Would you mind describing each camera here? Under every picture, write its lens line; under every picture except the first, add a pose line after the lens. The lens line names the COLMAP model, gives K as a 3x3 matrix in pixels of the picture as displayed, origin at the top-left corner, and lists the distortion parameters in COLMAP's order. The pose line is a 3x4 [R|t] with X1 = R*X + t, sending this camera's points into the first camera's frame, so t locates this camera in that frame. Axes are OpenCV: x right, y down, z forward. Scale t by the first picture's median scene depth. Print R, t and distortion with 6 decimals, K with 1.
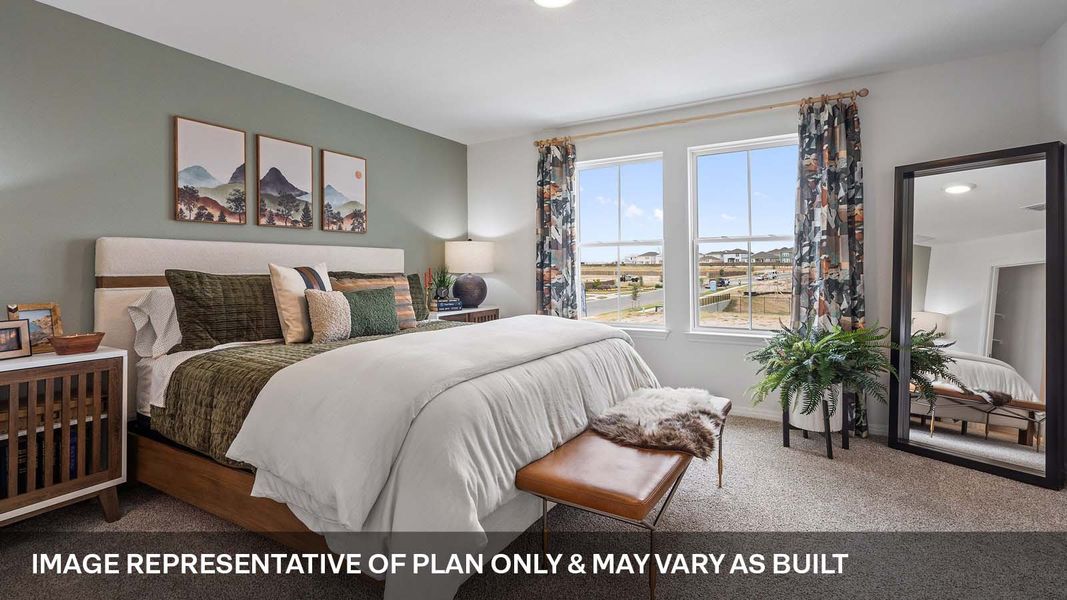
lens RADIAL K [[498.9, 0, 530.7], [0, 498.9, 304.5], [0, 0, 1]] dist [0.003610, -0.000507]
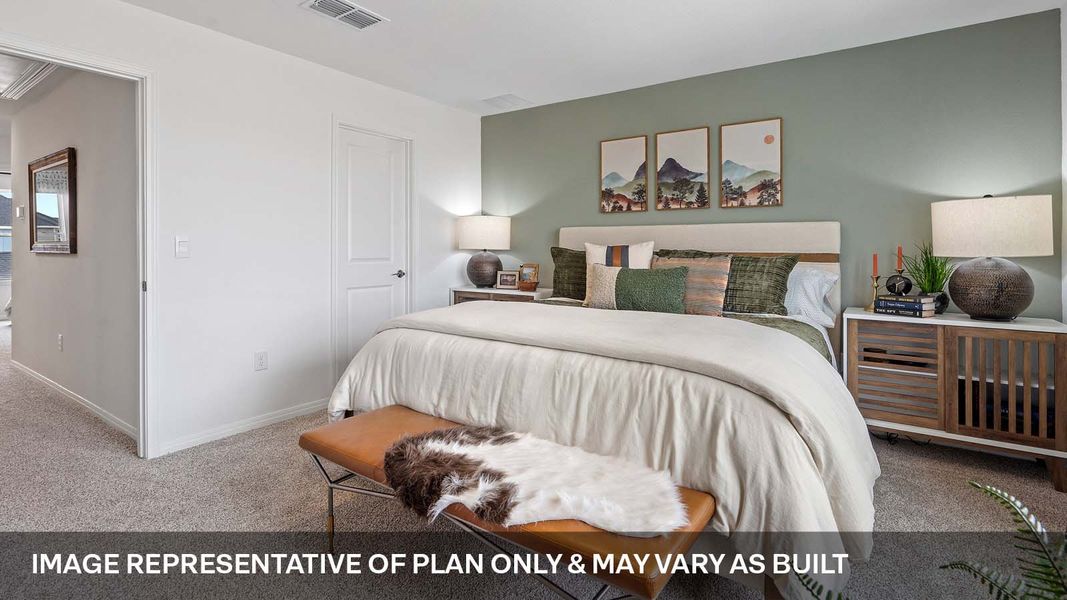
lens RADIAL K [[511.1, 0, 530.9], [0, 511.1, 280.4], [0, 0, 1]] dist [0.003198, 0.000454]
pose [[-0.064369, 0.069608, -0.995496, 0.682372], [-0.076196, 0.994309, 0.074452, -0.059397], [0.995013, 0.080645, -0.058699, 0.771516]]
